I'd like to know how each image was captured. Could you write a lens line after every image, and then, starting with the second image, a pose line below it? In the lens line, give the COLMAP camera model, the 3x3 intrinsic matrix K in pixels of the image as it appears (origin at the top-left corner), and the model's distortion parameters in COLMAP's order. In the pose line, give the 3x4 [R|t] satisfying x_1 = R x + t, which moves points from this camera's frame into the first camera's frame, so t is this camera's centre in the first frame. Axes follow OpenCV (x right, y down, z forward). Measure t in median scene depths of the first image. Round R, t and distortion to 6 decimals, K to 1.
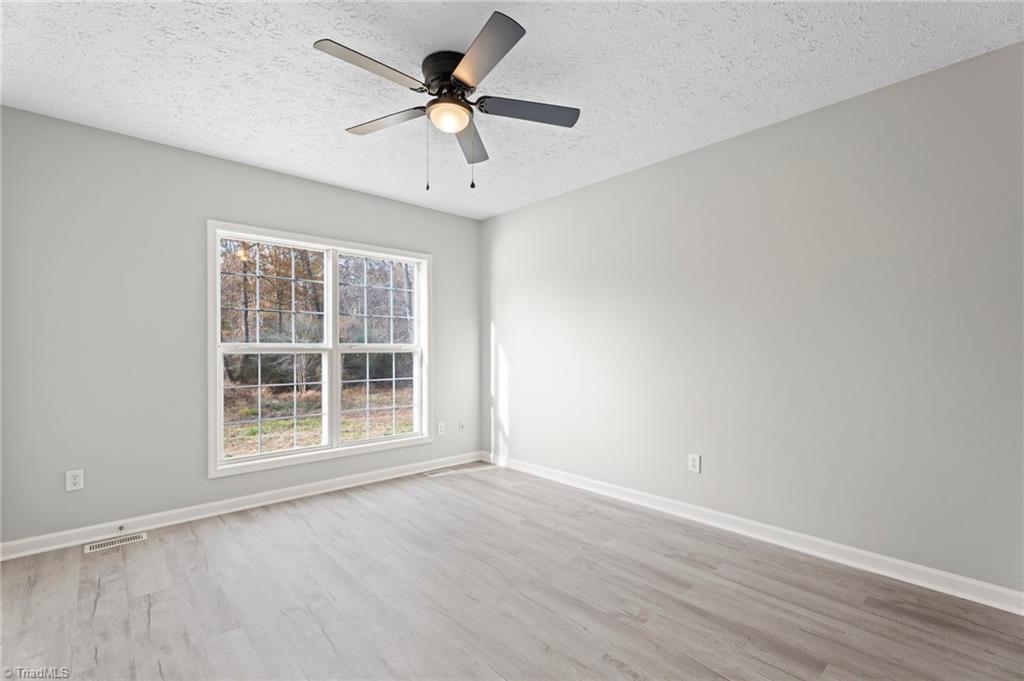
lens RADIAL K [[430.7, 0, 506.7], [0, 430.7, 344.1], [0, 0, 1]] dist [-0.018677, 0.001214]
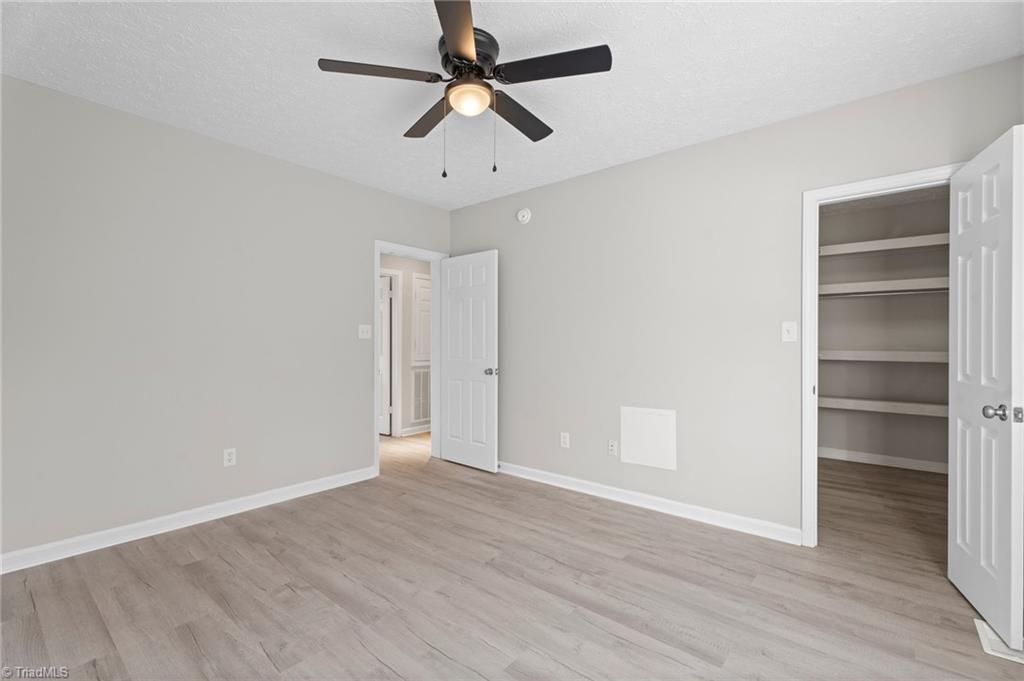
lens RADIAL K [[458.8, 0, 513.5], [0, 458.8, 342.5], [0, 0, 1]] dist [0.001431, -0.002118]
pose [[-0.989642, -0.005571, -0.143452, -0.087561], [-0.003994, 0.999928, -0.011282, 0.020801], [0.143504, -0.010592, -0.989593, 2.126409]]
